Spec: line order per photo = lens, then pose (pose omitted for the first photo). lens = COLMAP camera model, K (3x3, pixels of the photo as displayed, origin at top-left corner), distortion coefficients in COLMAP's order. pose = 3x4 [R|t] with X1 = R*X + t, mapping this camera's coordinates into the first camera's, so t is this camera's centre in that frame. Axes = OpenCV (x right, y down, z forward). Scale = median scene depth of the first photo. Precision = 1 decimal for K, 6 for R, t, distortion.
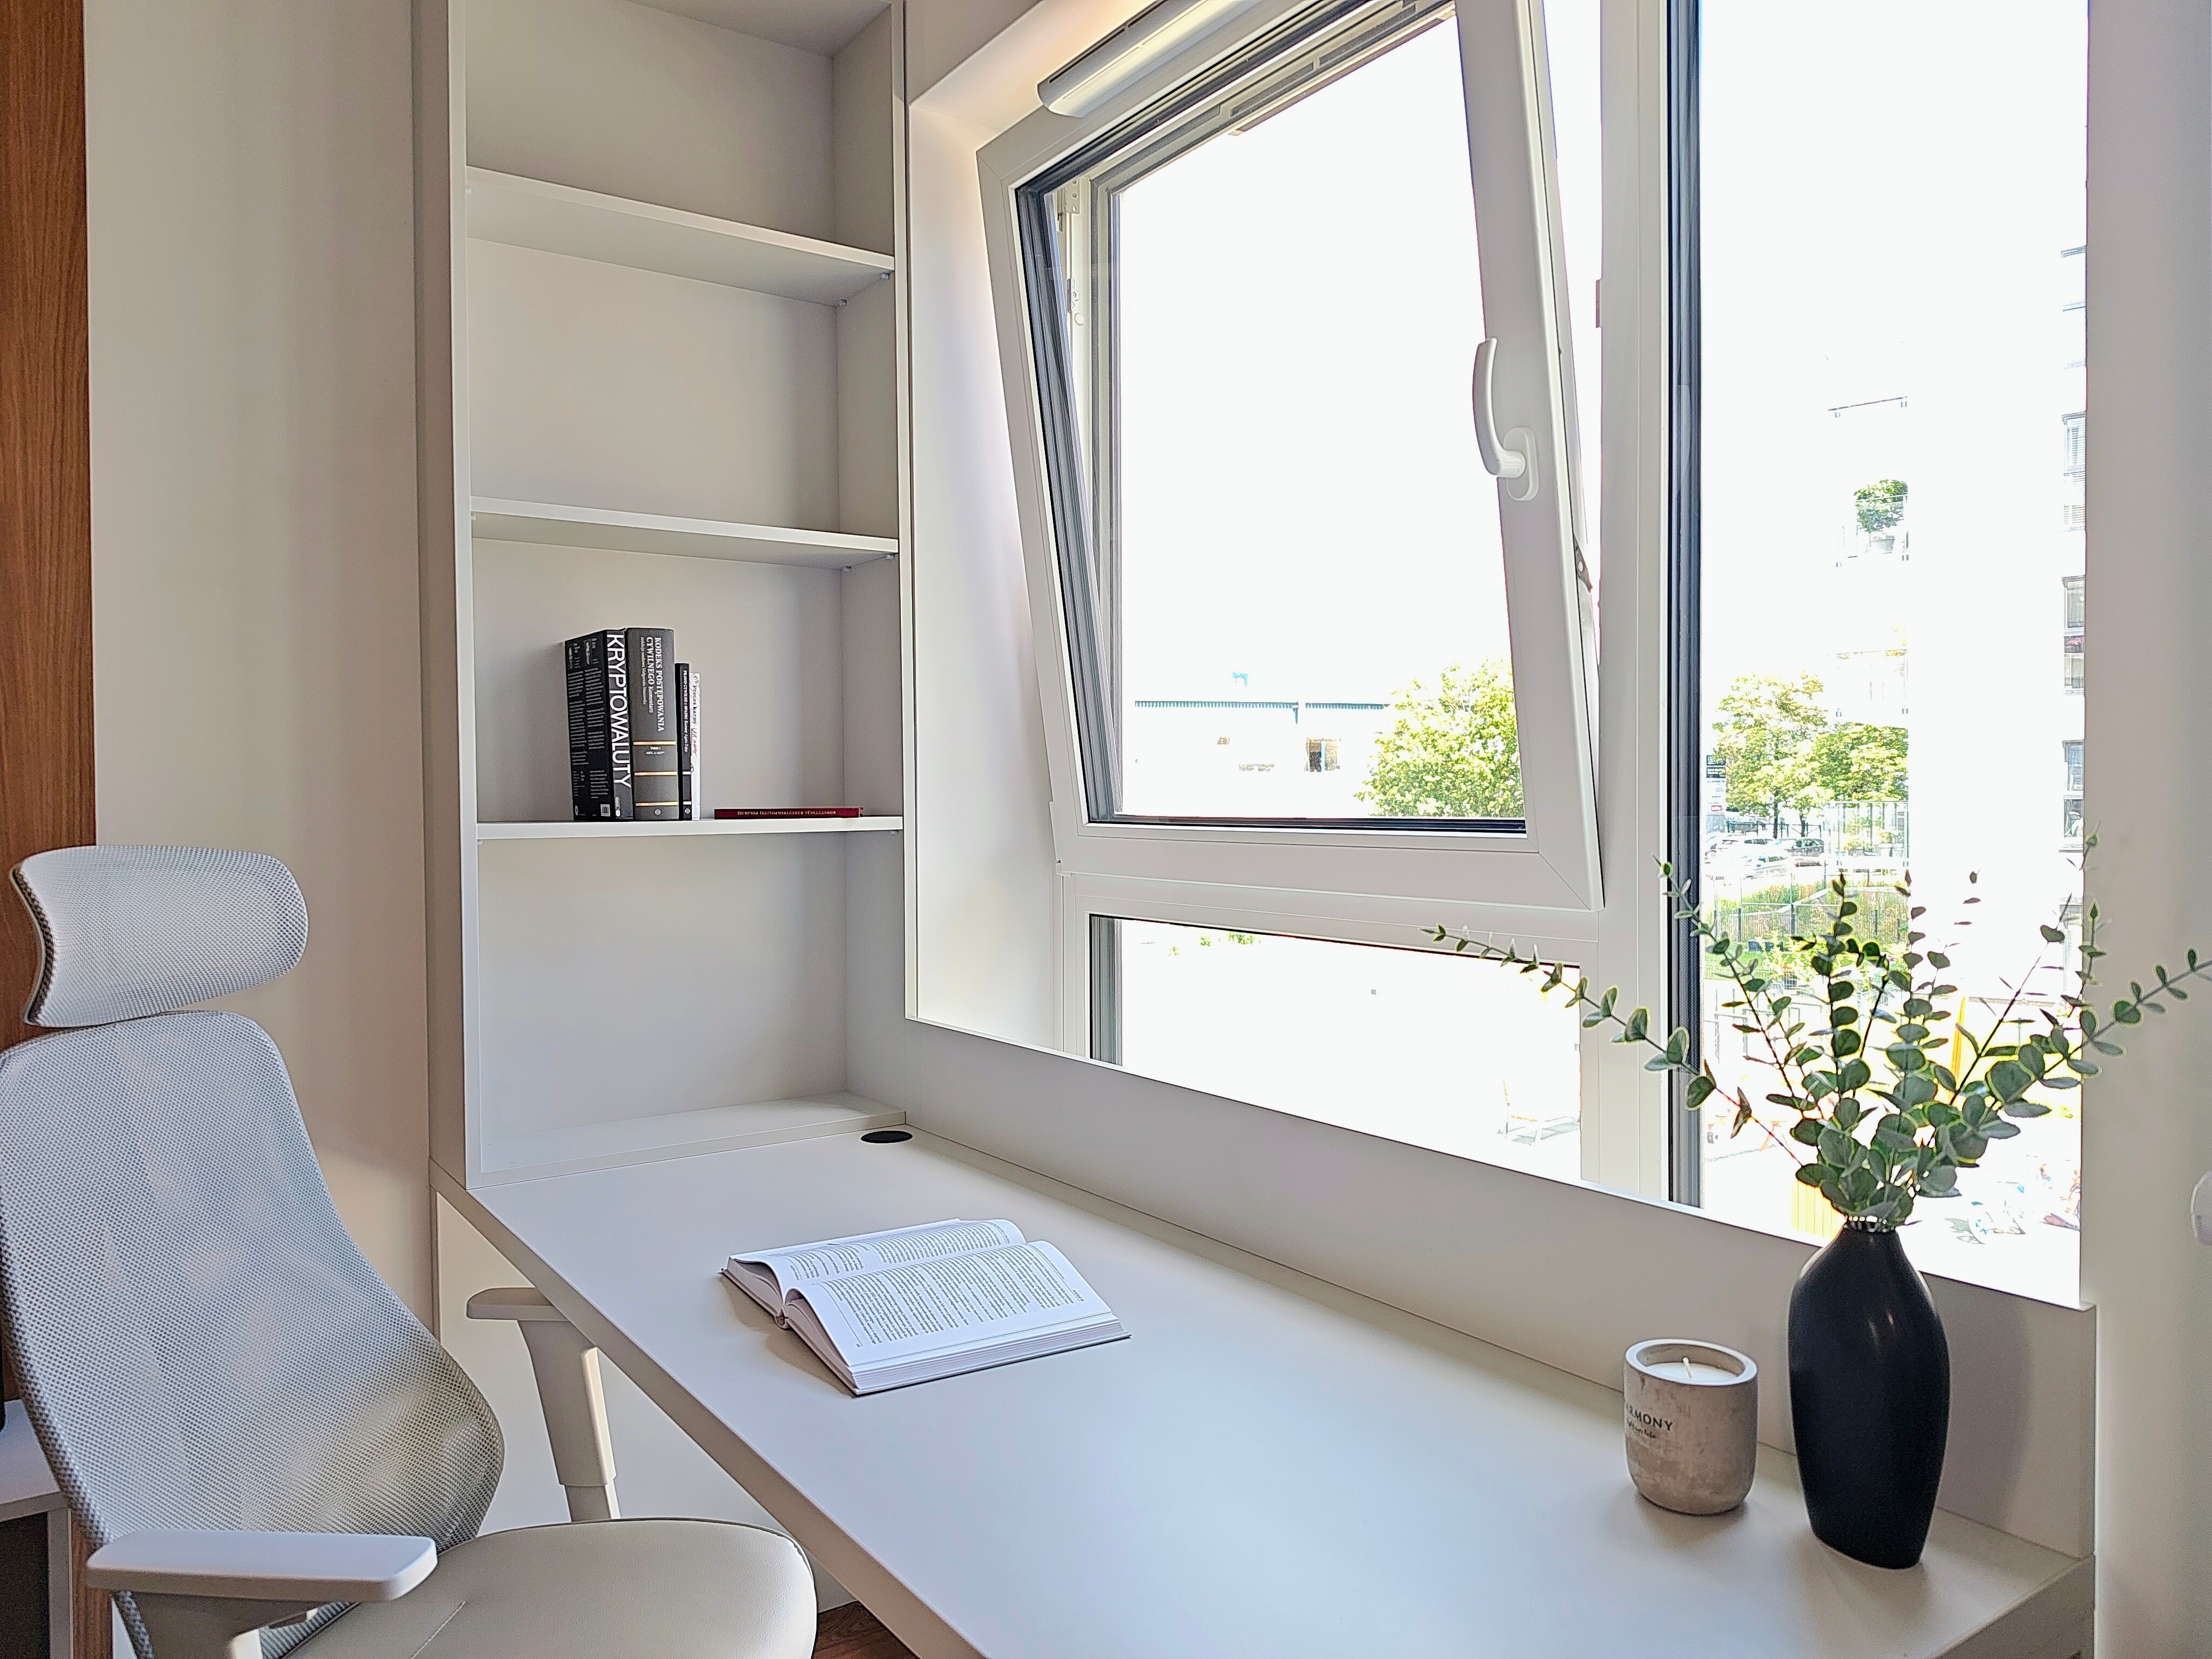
lens RADIAL K [[1552.5, 0, 1106.0], [0, 1552.5, 829.5], [0, 0, 1]] dist [-0.006897, -0.008008]
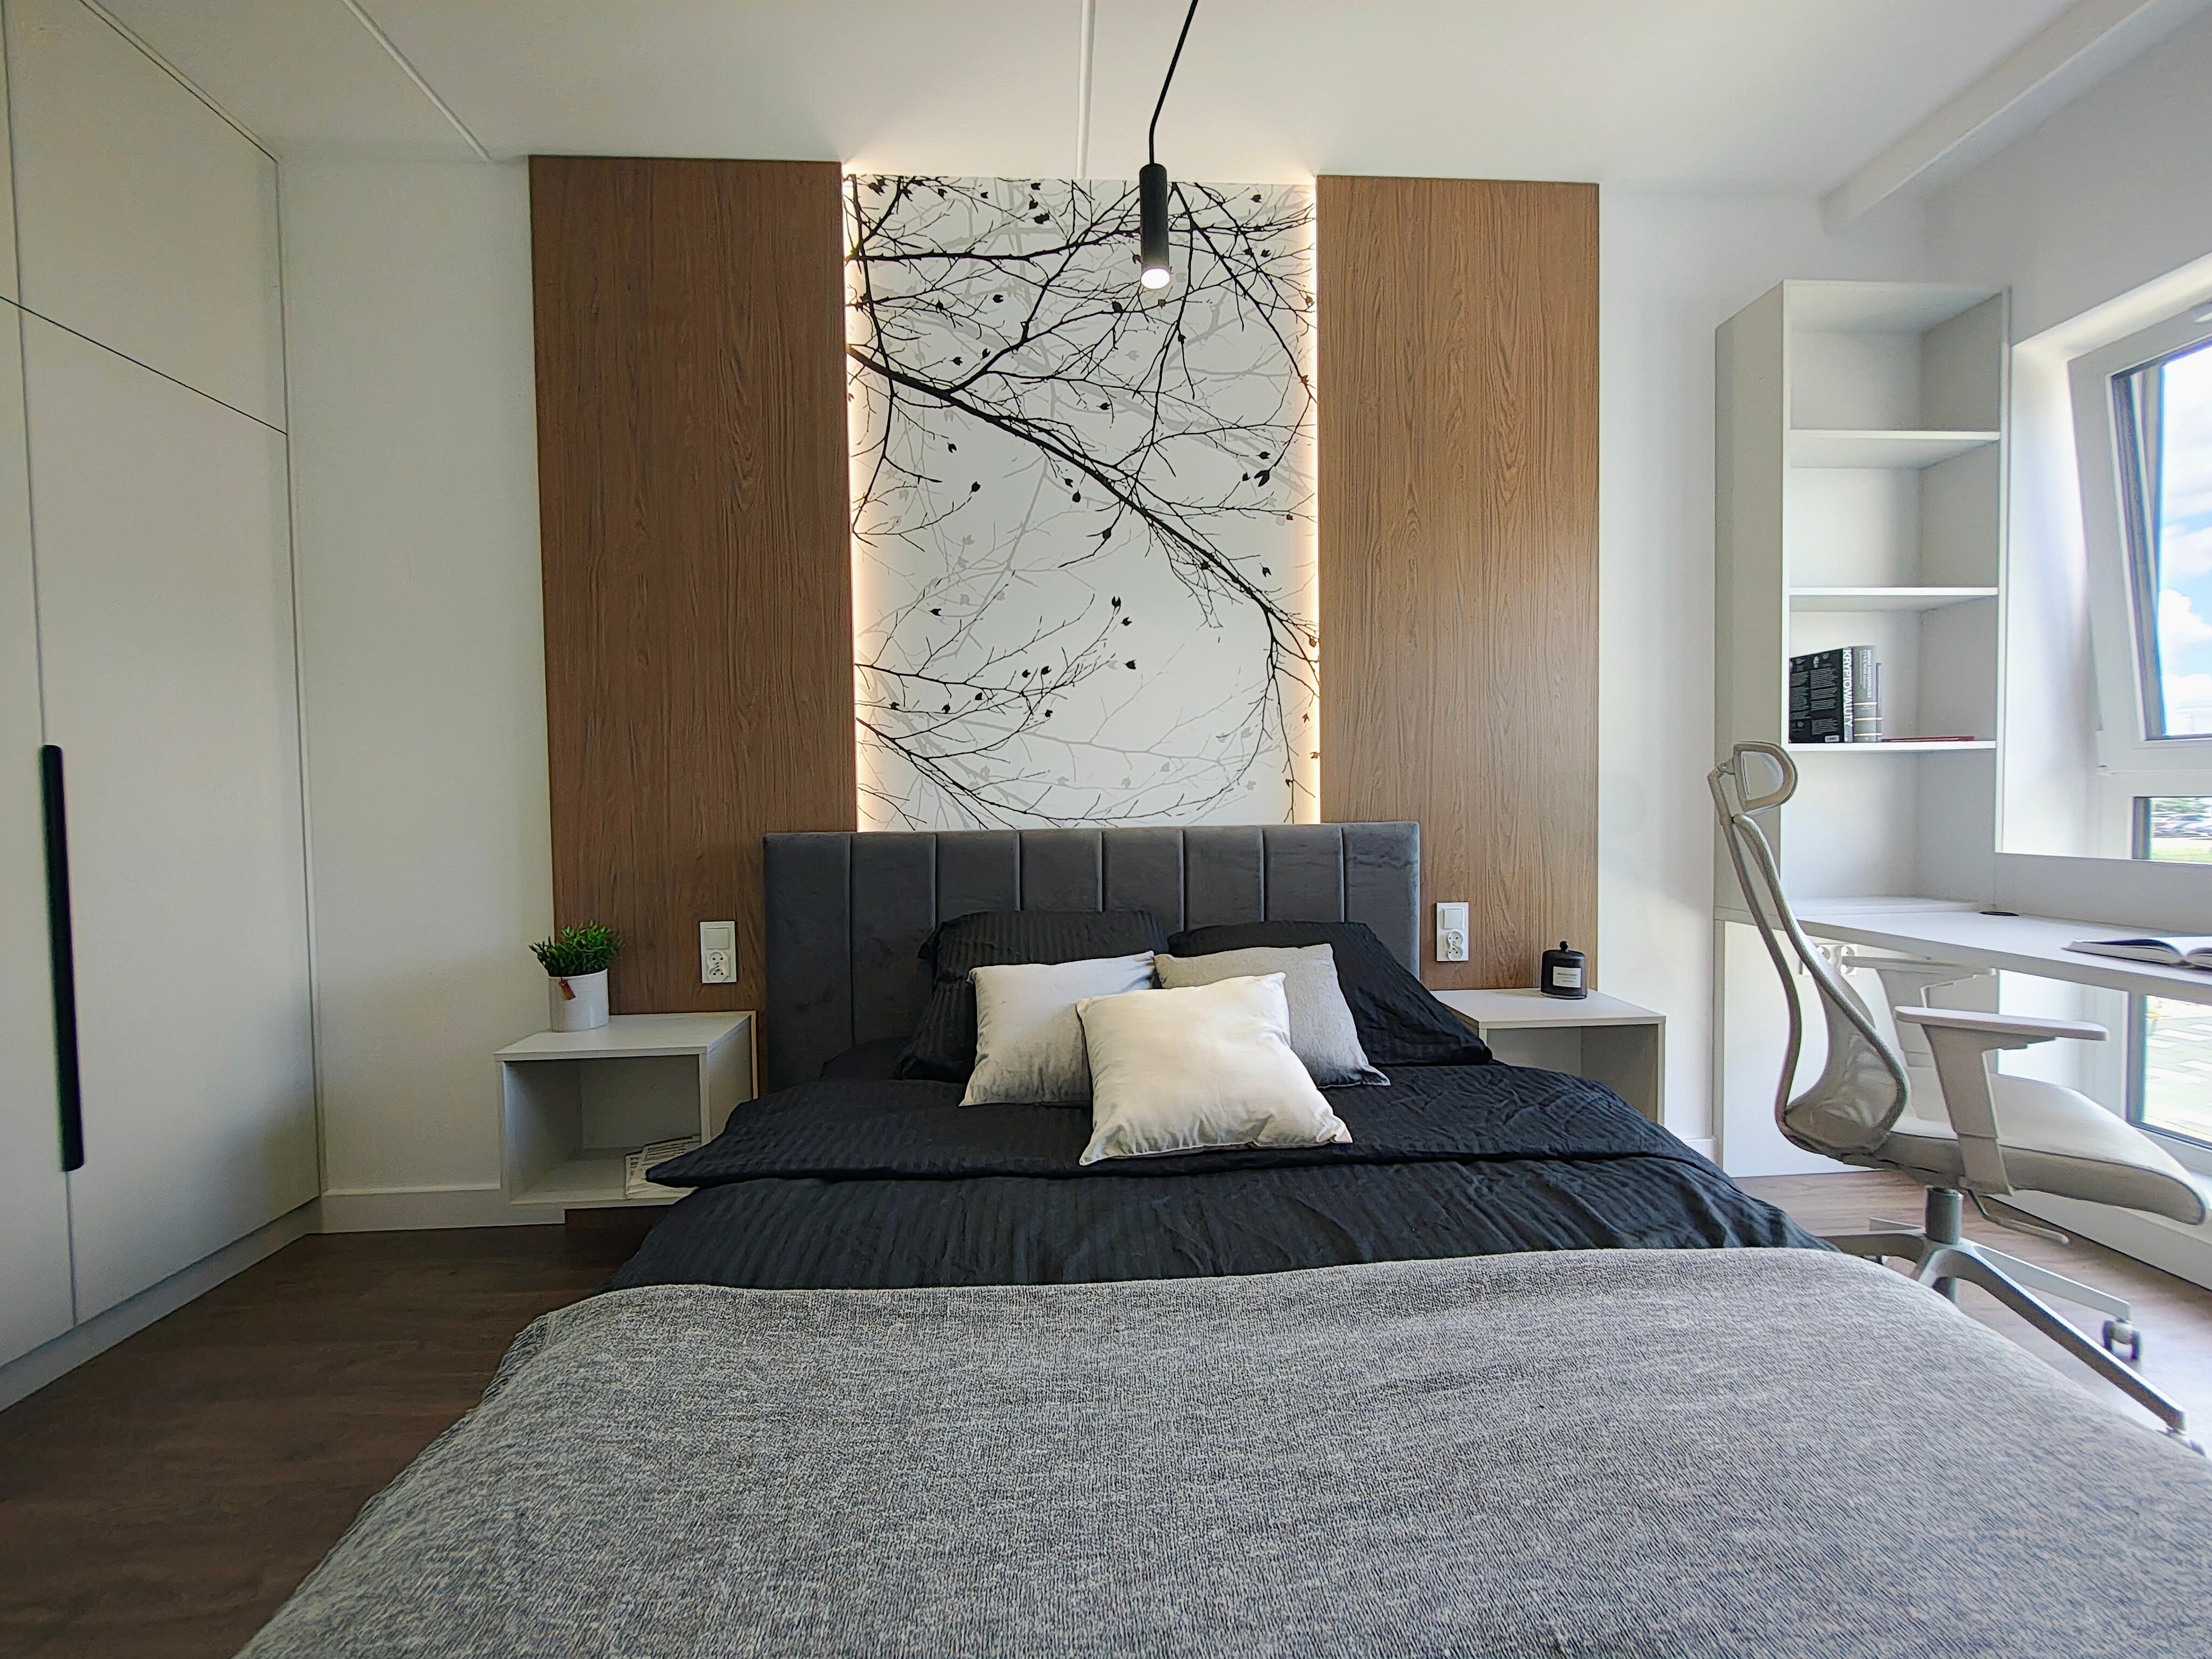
lens RADIAL K [[895.0, 0, 1106.0], [0, 895.0, 829.5], [0, 0, 1]] dist [0.006972, -0.000390]
pose [[0.868093, 0.008207, -0.496334, -0.525493], [0.000235, 0.999856, 0.016943, 0.080101], [0.496401, -0.014825, 0.867967, -0.455349]]
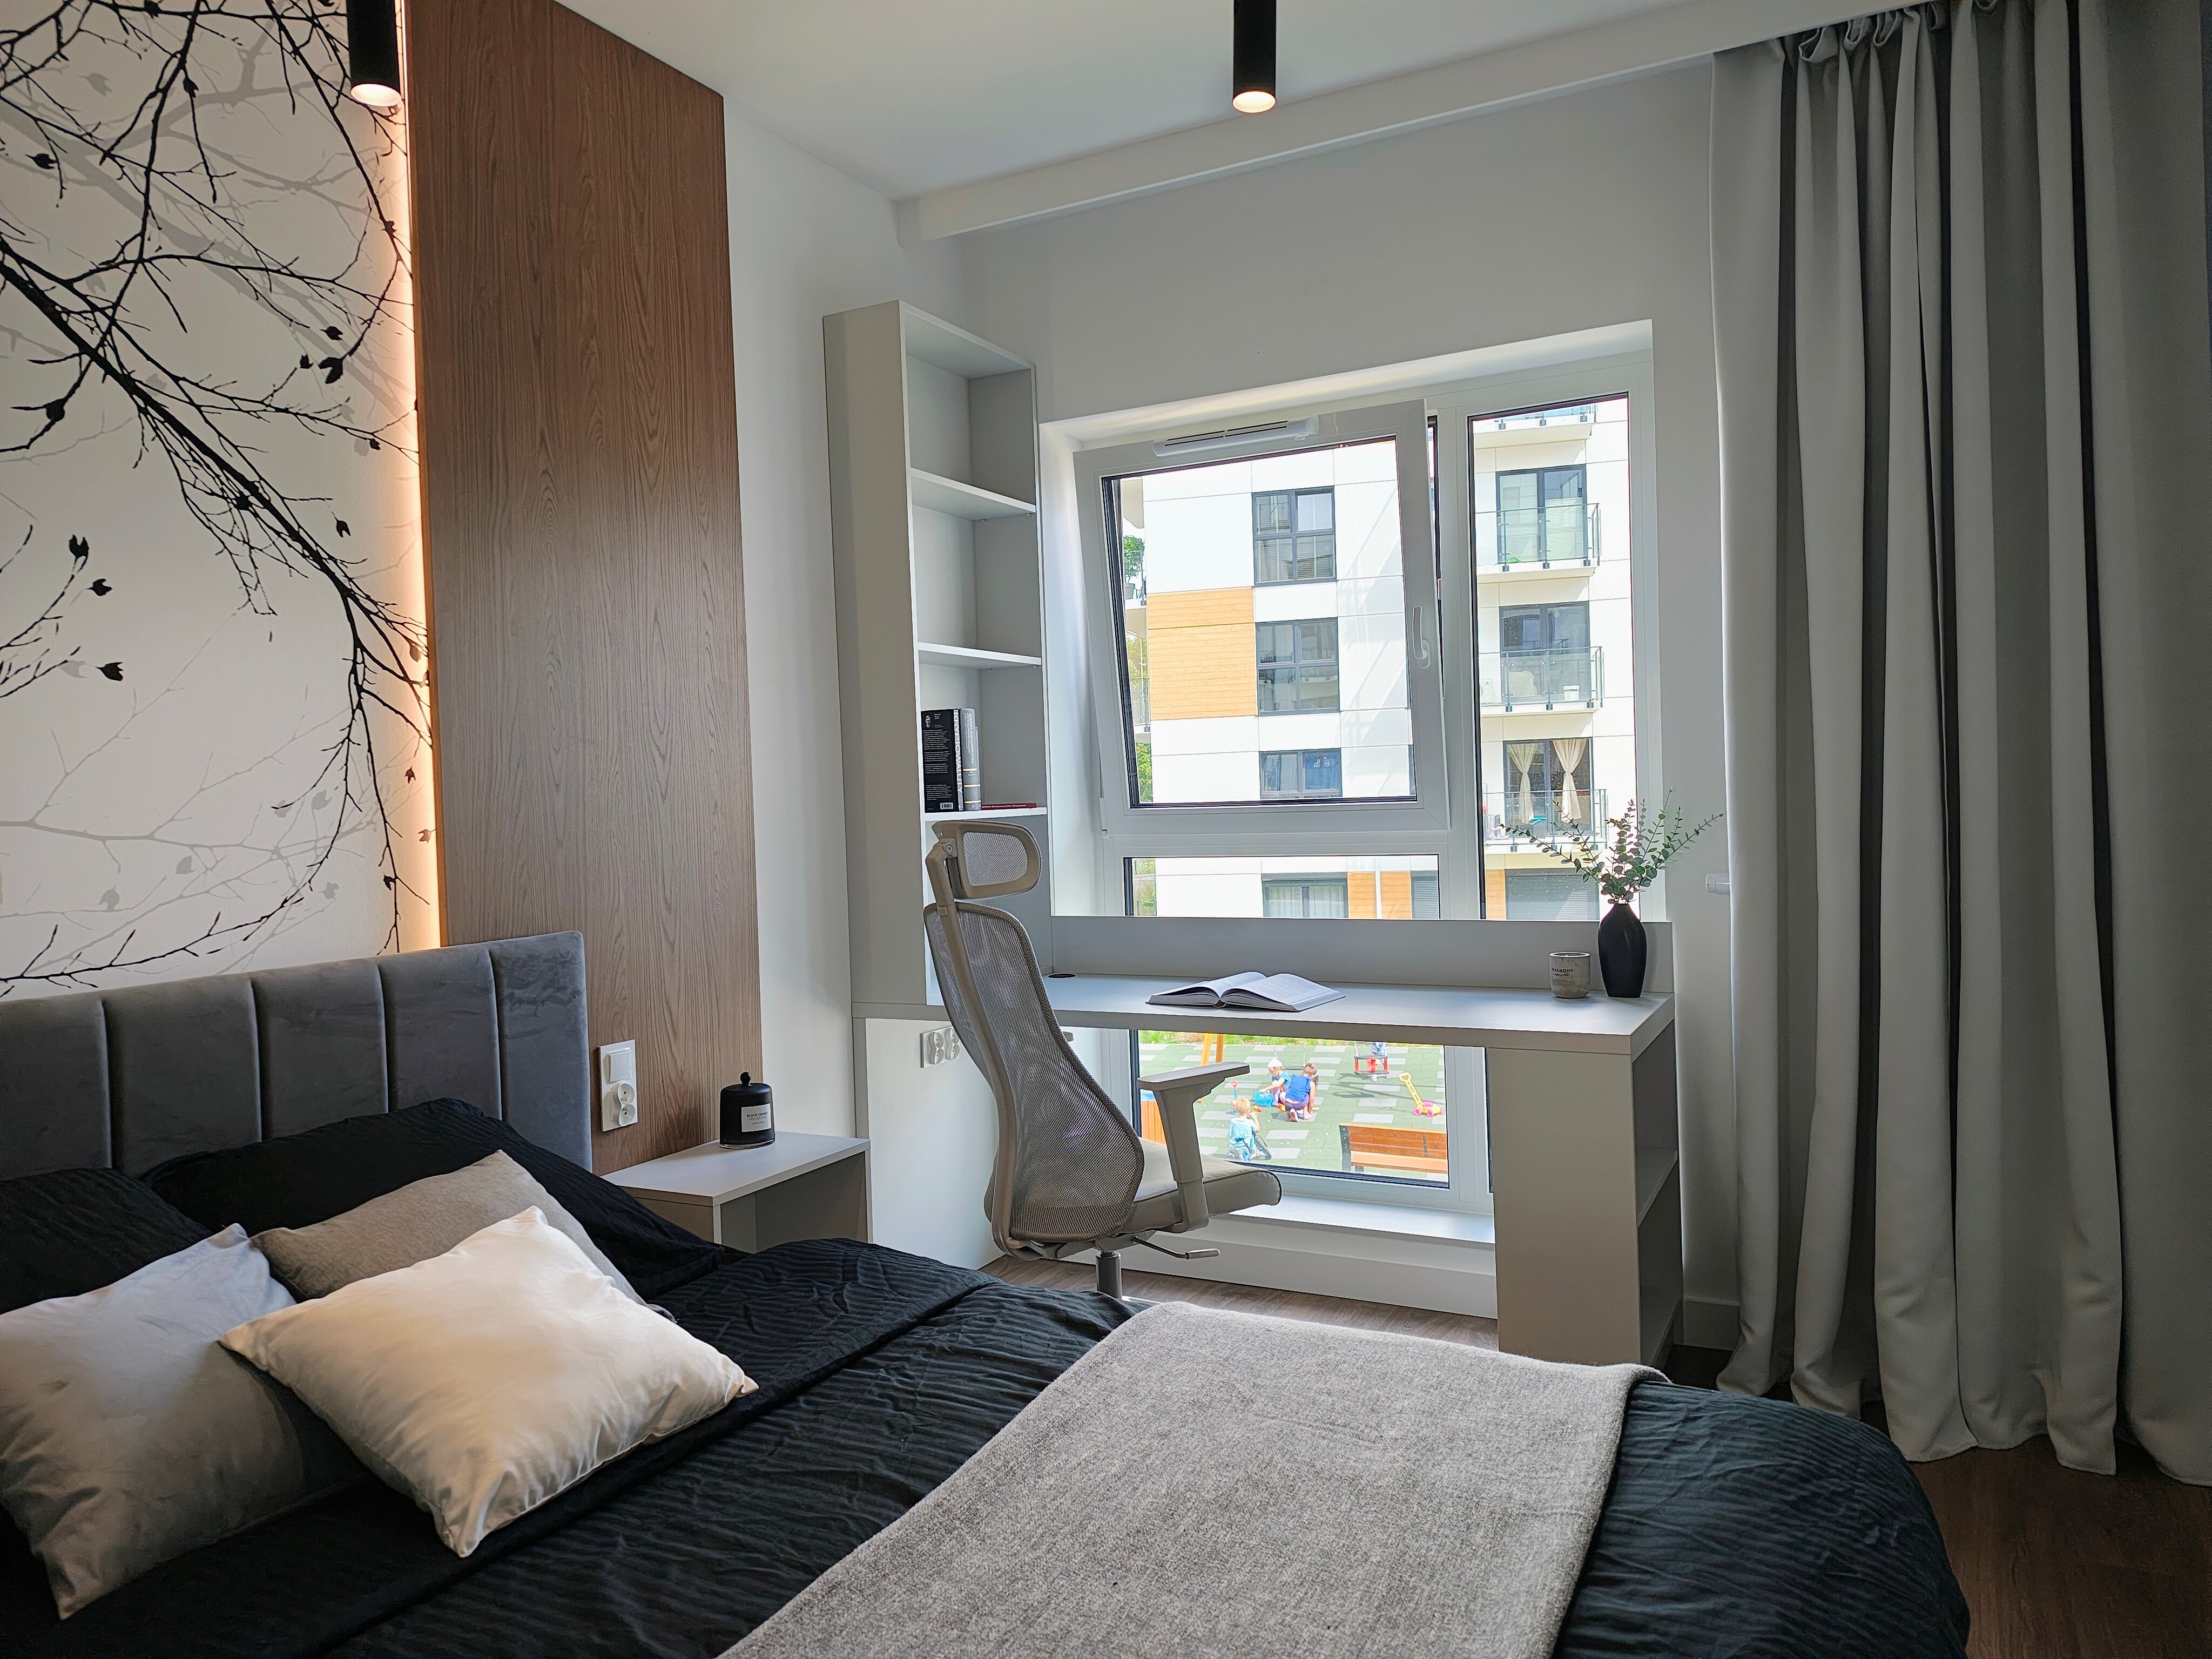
lens RADIAL K [[1552.5, 0, 1106.0], [0, 1552.5, 829.5], [0, 0, 1]] dist [-0.006897, -0.008008]
pose [[0.864939, -0.034009, 0.500723, -1.018330], [0.035082, 0.999358, 0.007274, 0.008655], [-0.500649, 0.011275, 0.865577, -0.657107]]
